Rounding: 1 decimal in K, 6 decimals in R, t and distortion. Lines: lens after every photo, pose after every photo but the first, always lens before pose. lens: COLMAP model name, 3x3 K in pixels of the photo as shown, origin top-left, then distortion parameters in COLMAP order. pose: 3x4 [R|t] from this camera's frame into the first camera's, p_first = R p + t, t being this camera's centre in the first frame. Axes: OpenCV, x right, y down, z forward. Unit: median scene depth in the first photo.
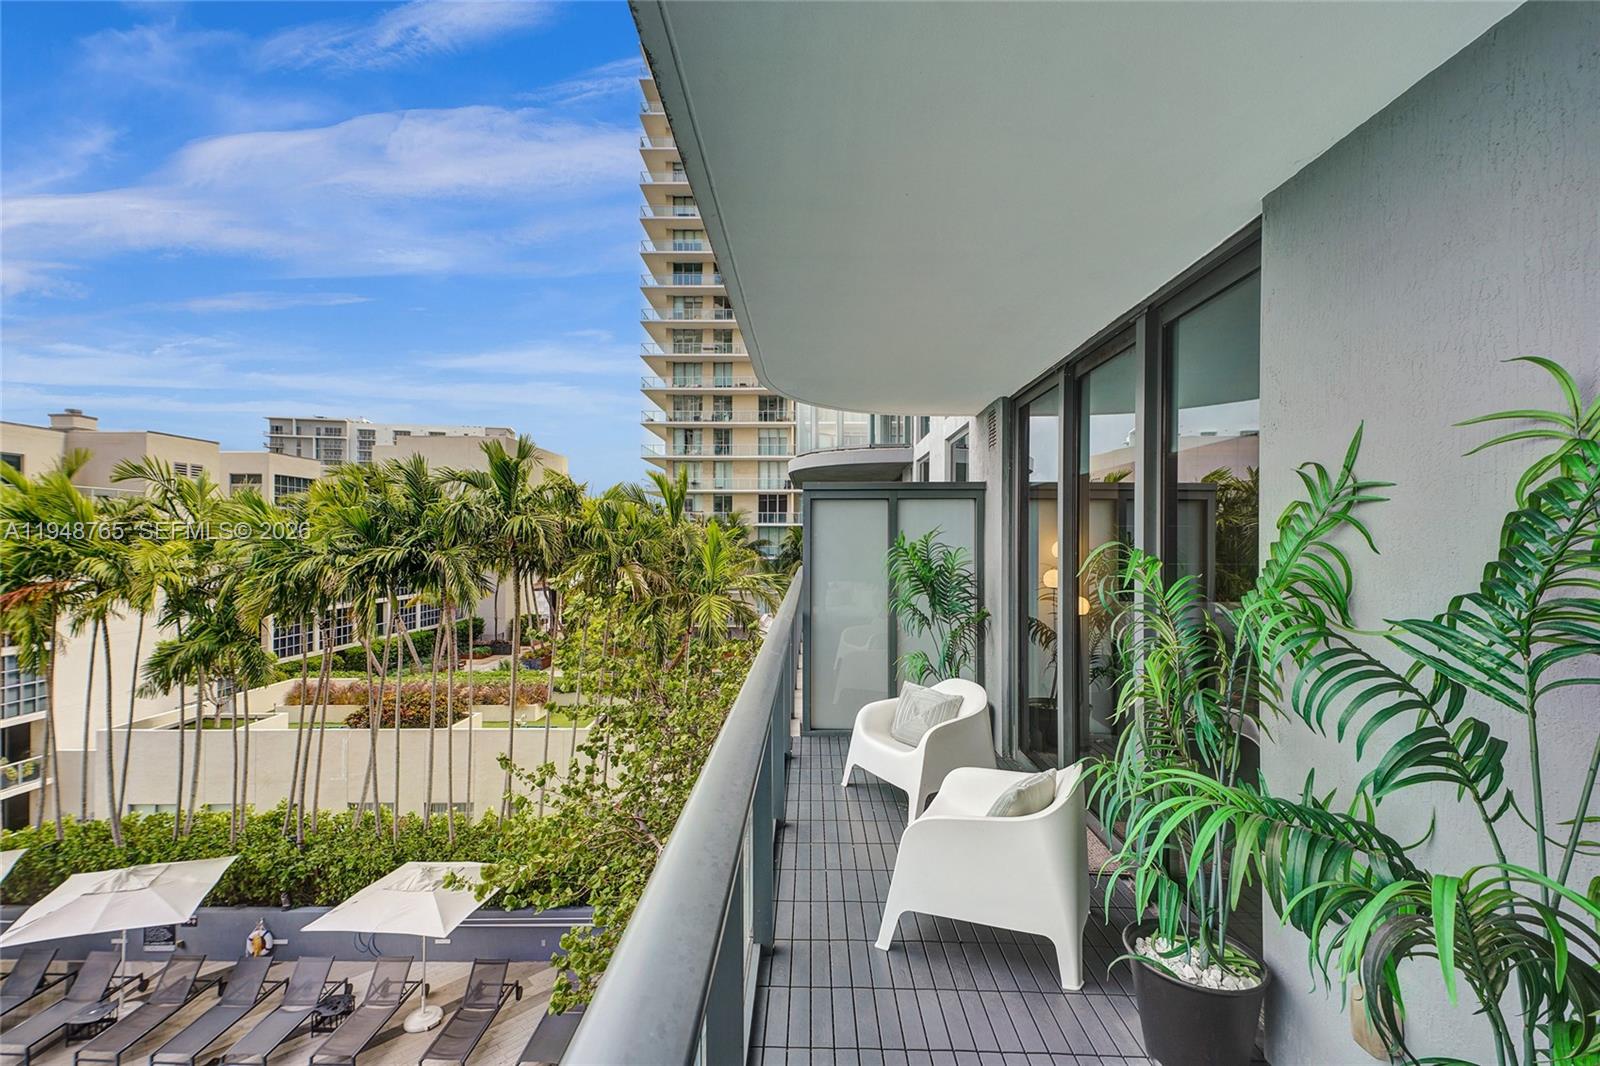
lens RADIAL K [[706.2, 0, 792.8], [0, 706.2, 538.0], [0, 0, 1]] dist [0.021255, -0.000287]
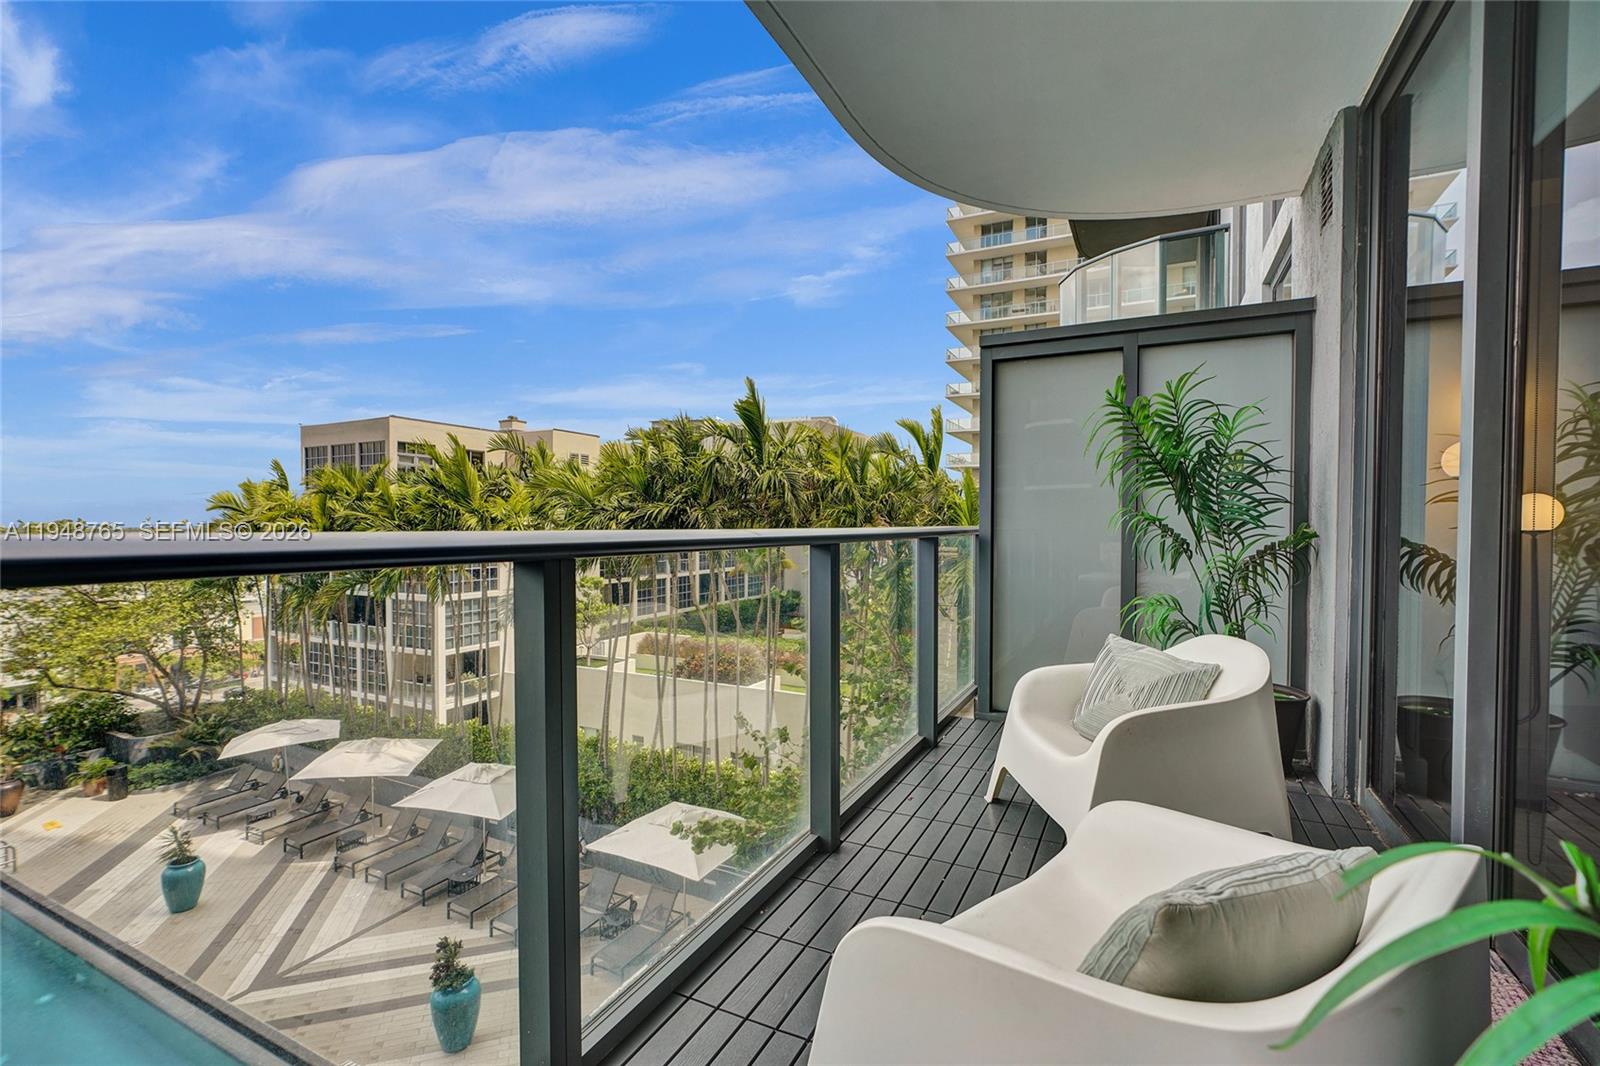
lens RADIAL K [[704.8, 0, 797.0], [0, 704.8, 539.3], [0, 0, 1]] dist [0.000382, 0.001045]
pose [[0.904308, 0.011653, -0.426721, 0.061757], [-0.002126, 0.999738, 0.022795, 0.041479], [0.426874, -0.019707, 0.904096, 0.140192]]
